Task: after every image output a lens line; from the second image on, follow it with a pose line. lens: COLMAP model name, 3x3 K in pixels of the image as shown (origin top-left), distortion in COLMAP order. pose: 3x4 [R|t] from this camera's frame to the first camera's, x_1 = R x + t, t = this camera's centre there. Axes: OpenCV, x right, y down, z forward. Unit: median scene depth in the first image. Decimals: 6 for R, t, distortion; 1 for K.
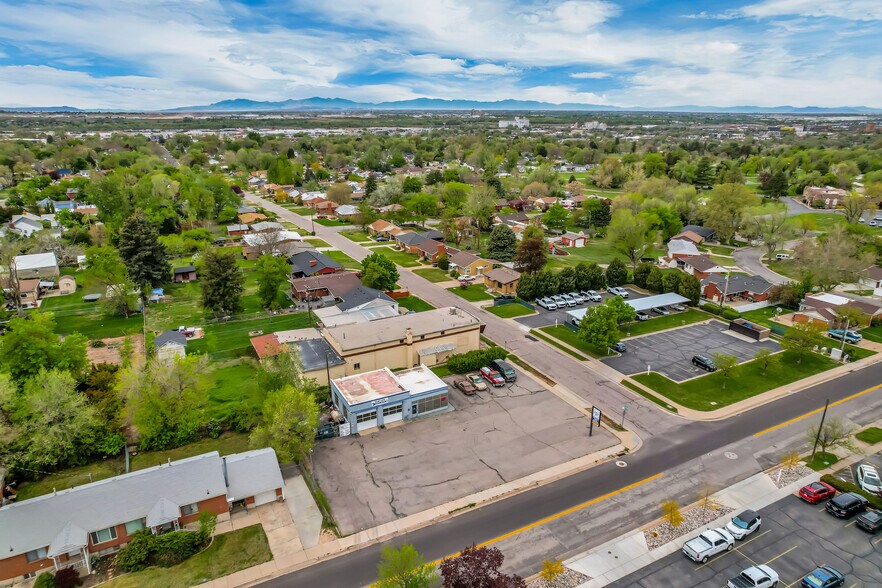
lens RADIAL K [[560.9, 0, 444.9], [0, 560.9, 295.6], [0, 0, 1]] dist [-0.077462, 0.071690]
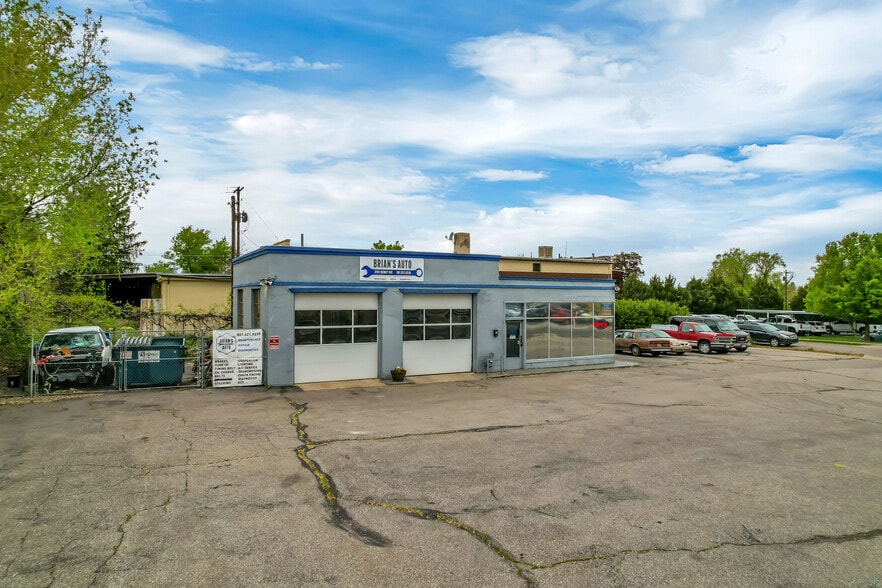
lens RADIAL K [[560.9, 0, 444.9], [0, 560.9, 295.6], [0, 0, 1]] dist [-0.077462, 0.071690]
pose [[0.999985, 0.002113, -0.005150, -0.072788], [-0.003656, 0.946941, -0.321386, 0.227860], [0.004197, 0.321400, 0.946934, 0.608273]]
